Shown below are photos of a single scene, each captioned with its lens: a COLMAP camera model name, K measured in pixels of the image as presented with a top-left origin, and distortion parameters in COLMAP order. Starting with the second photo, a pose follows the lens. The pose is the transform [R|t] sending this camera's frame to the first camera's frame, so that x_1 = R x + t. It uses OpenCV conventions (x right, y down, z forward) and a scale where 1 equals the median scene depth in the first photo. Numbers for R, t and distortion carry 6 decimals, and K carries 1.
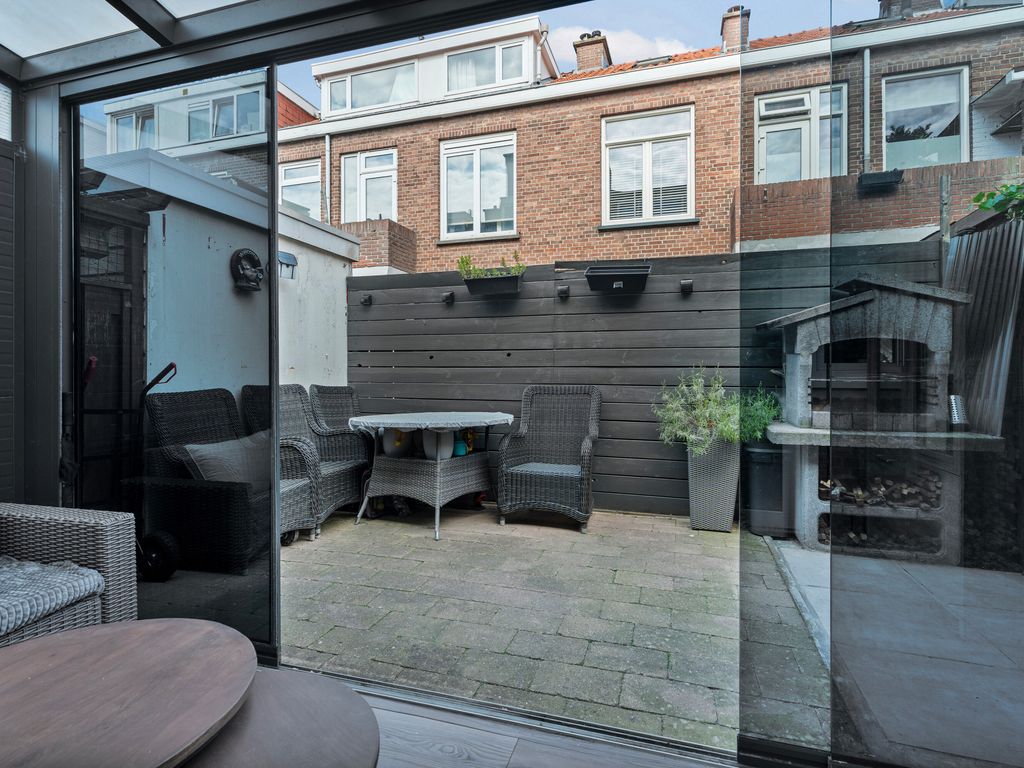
lens RADIAL K [[534.1, 0, 510.4], [0, 534.1, 369.9], [0, 0, 1]] dist [-0.001661, -0.000724]
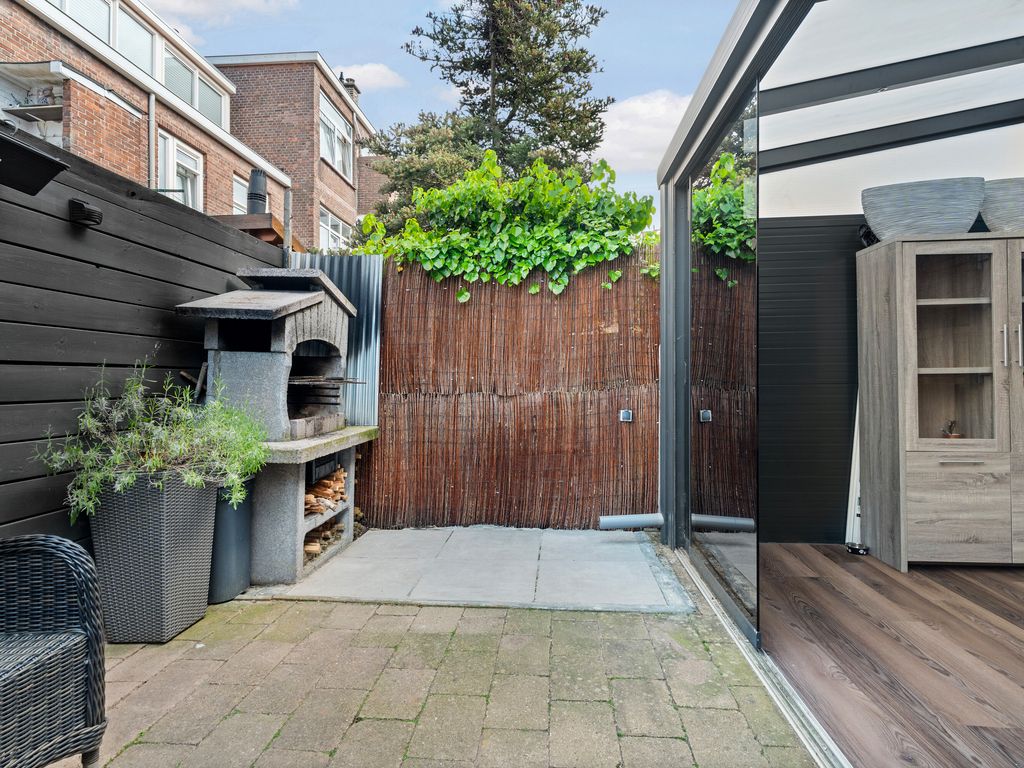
lens RADIAL K [[534.1, 0, 513.4], [0, 534.1, 376.2], [0, 0, 1]] dist [-0.001661, -0.000724]
pose [[-0.215101, 0.002402, 0.976589, -0.291046], [-0.000660, 0.999996, -0.002605, 0.007638], [-0.976592, -0.001205, -0.215099, 0.703958]]
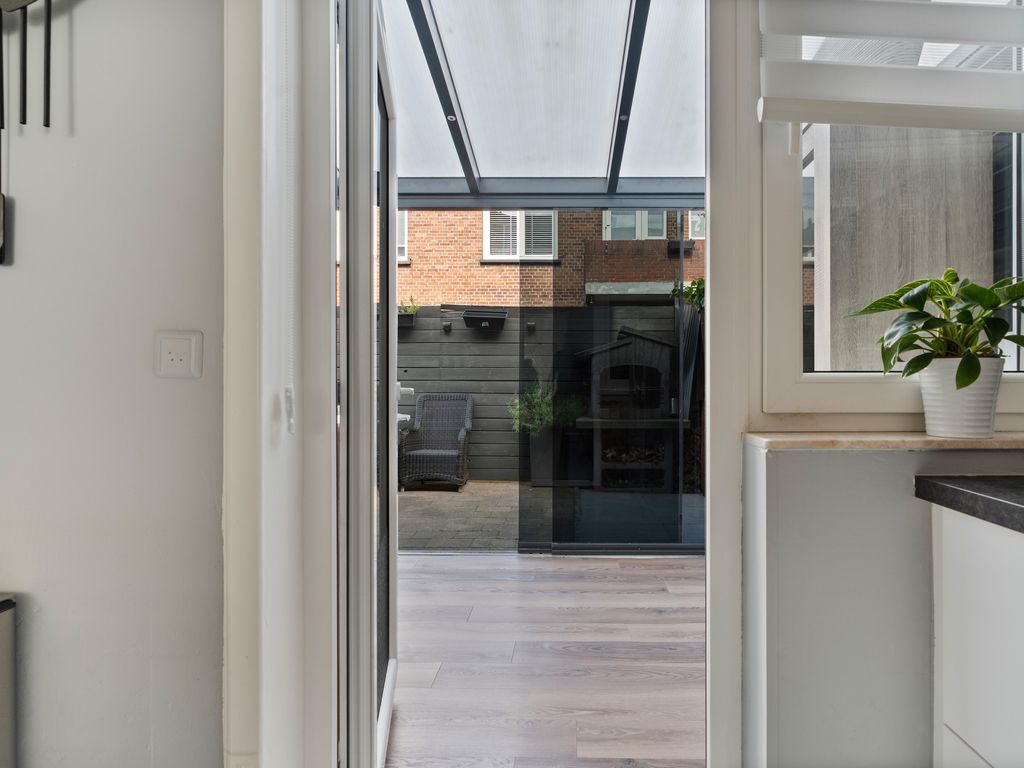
lens RADIAL K [[534.1, 0, 569.3], [0, 534.1, 385.8], [0, 0, 1]] dist [-0.001661, -0.000724]
pose [[0.951268, -0.000034, 0.308367, -0.029290], [-0.003455, 0.999936, 0.010771, -0.008599], [-0.308347, -0.011311, 0.951207, -0.458859]]
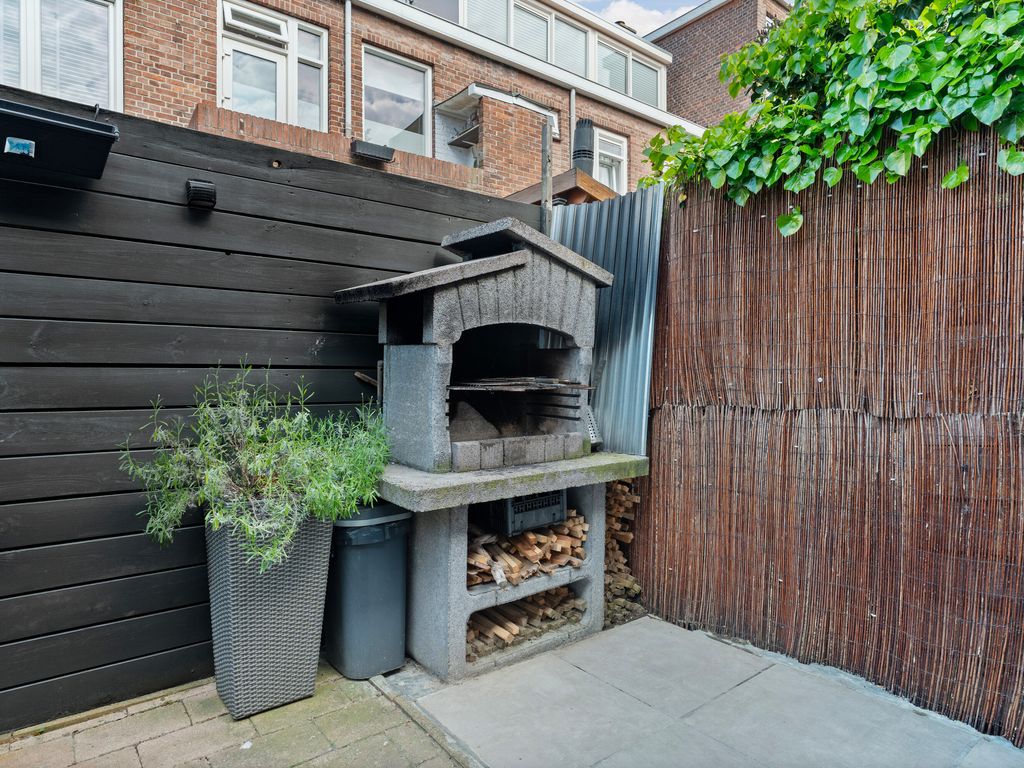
lens RADIAL K [[597.6, 0, 511.6], [0, 597.6, 378.6], [0, 0, 1]] dist [-0.004991, 0.000761]
pose [[0.570232, -0.005922, 0.821462, 0.053725], [0.001557, 0.999980, 0.006128, 0.002921], [-0.821482, -0.002215, 0.570230, 0.481781]]
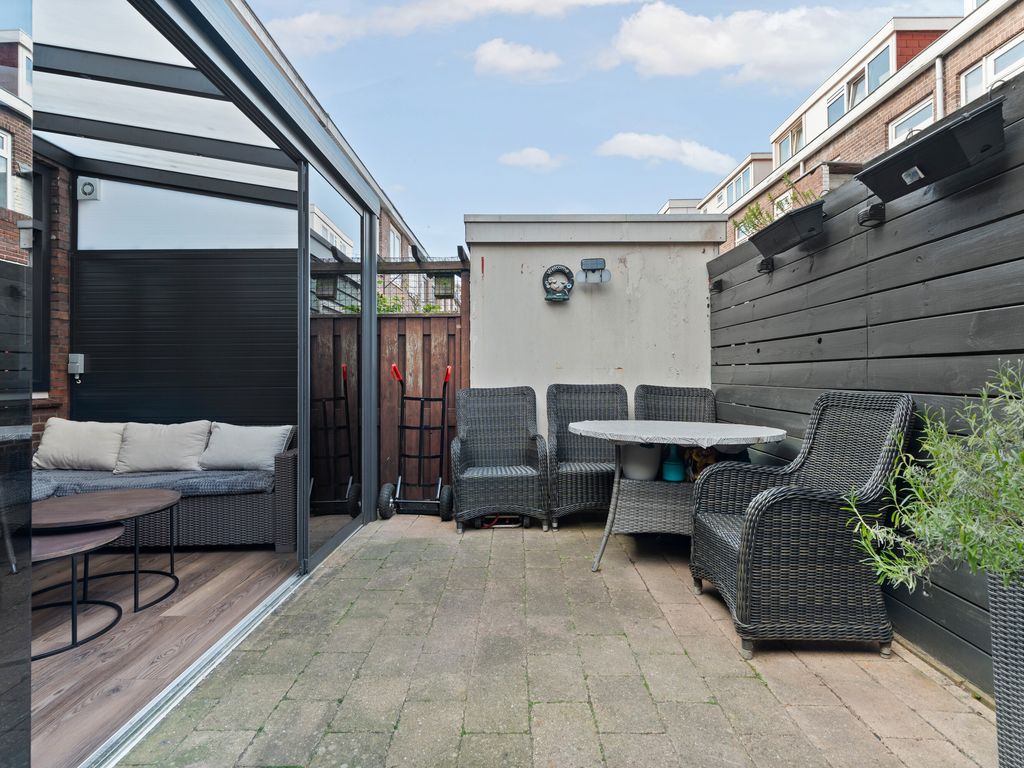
lens RADIAL K [[534.1, 0, 514.6], [0, 534.1, 371.0], [0, 0, 1]] dist [-0.001661, -0.000724]
pose [[0.292687, -0.010372, -0.956152, 0.545594], [0.010117, 0.999919, -0.007750, 0.008144], [0.956155, -0.007405, 0.292768, 0.550707]]
